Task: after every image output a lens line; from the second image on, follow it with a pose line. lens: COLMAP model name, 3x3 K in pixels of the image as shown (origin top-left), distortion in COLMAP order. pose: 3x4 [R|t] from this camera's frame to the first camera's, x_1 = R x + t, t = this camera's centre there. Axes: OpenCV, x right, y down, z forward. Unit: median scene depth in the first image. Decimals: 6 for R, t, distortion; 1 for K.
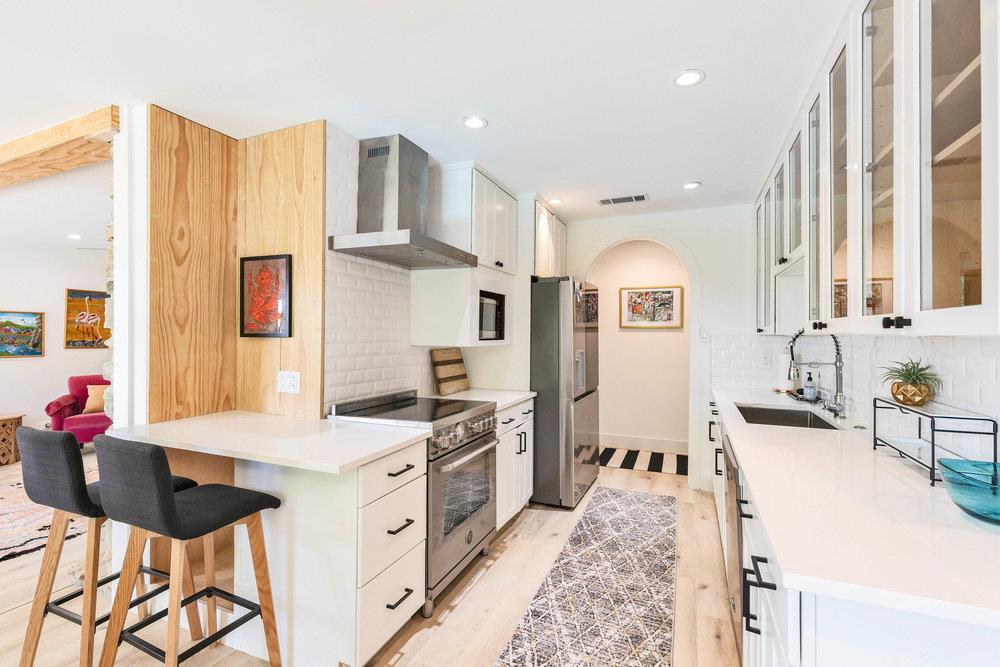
lens RADIAL K [[442.7, 0, 499.1], [0, 442.7, 332.0], [0, 0, 1]] dist [-0.000269, -0.000809]
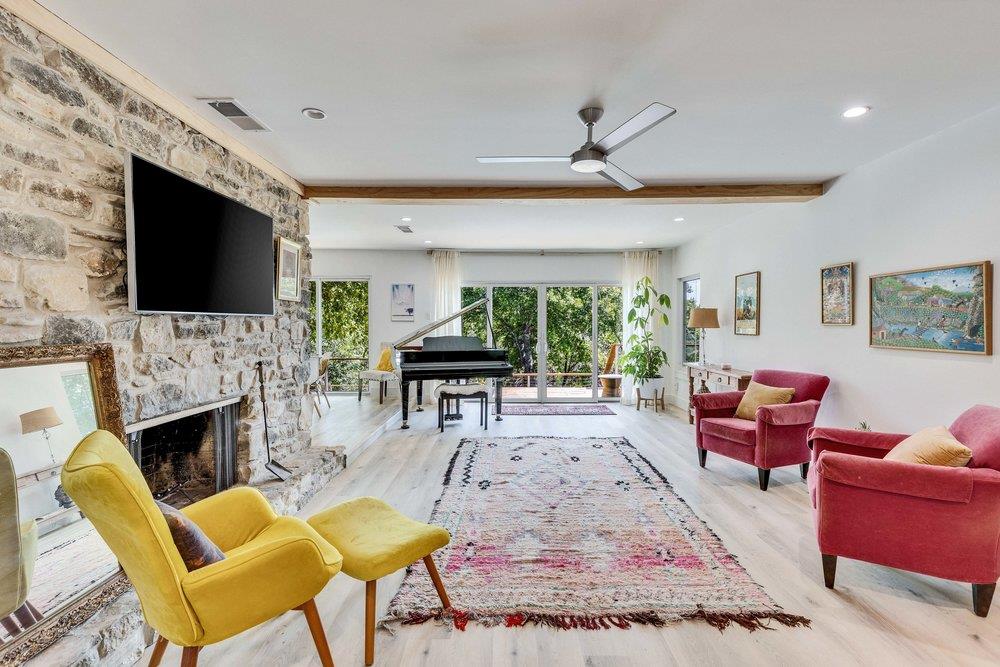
lens RADIAL K [[458.6, 0, 496.4], [0, 458.6, 334.4], [0, 0, 1]] dist [0.003681, -0.000915]
pose [[-0.922252, 0.000246, -0.386589, -0.727521], [-0.008519, 0.999744, 0.020960, 0.054731], [0.386495, 0.022623, -0.922014, 2.507396]]
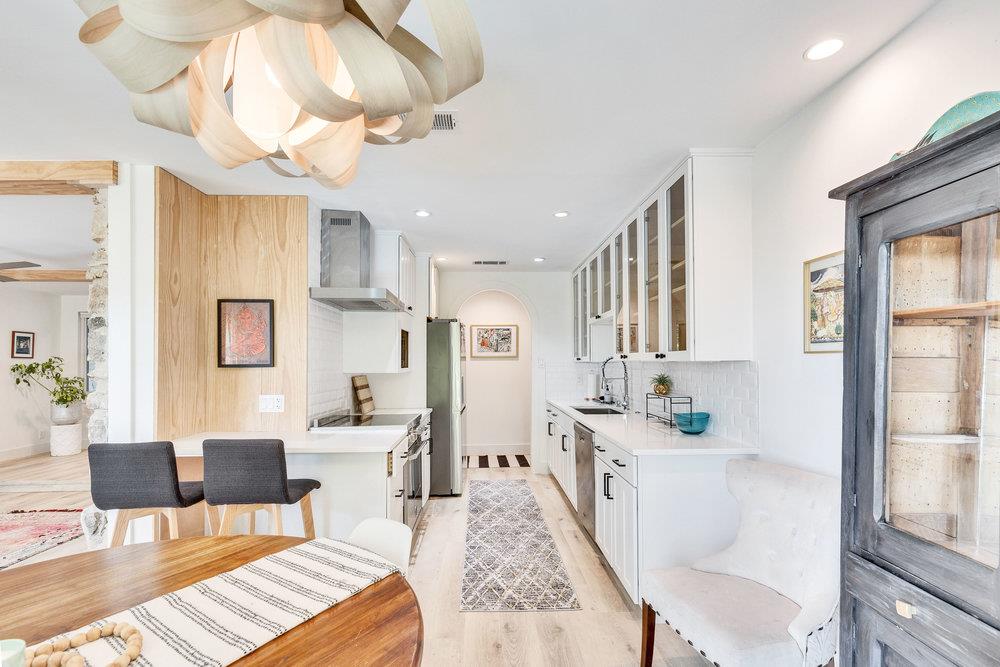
lens RADIAL K [[458.6, 0, 496.3], [0, 458.6, 359.7], [0, 0, 1]] dist [0.003681, -0.000915]
pose [[0.907299, -0.006565, 0.420436, -0.371319], [0.007642, 0.999970, -0.000878, -0.002324], [-0.420418, 0.004010, 0.907322, -0.344135]]
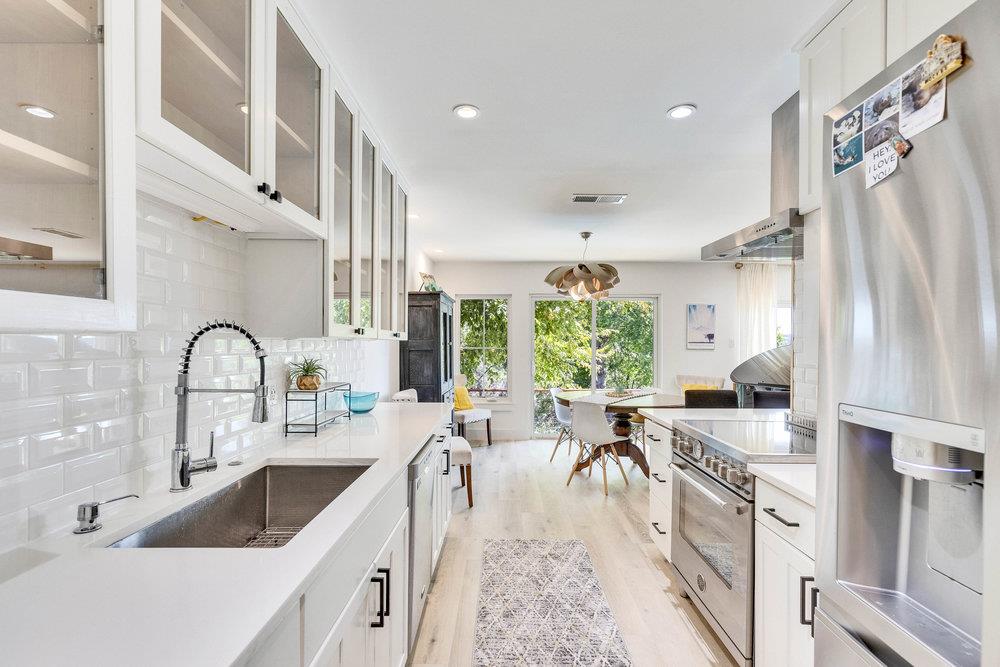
lens RADIAL K [[458.6, 0, 499.2], [0, 458.6, 343.6], [0, 0, 1]] dist [0.003681, -0.000915]
pose [[-0.924524, -0.004659, -0.381096, 0.524936], [-0.005302, 0.999986, 0.000638, 0.010179], [0.381088, 0.002610, -0.924535, 1.398689]]
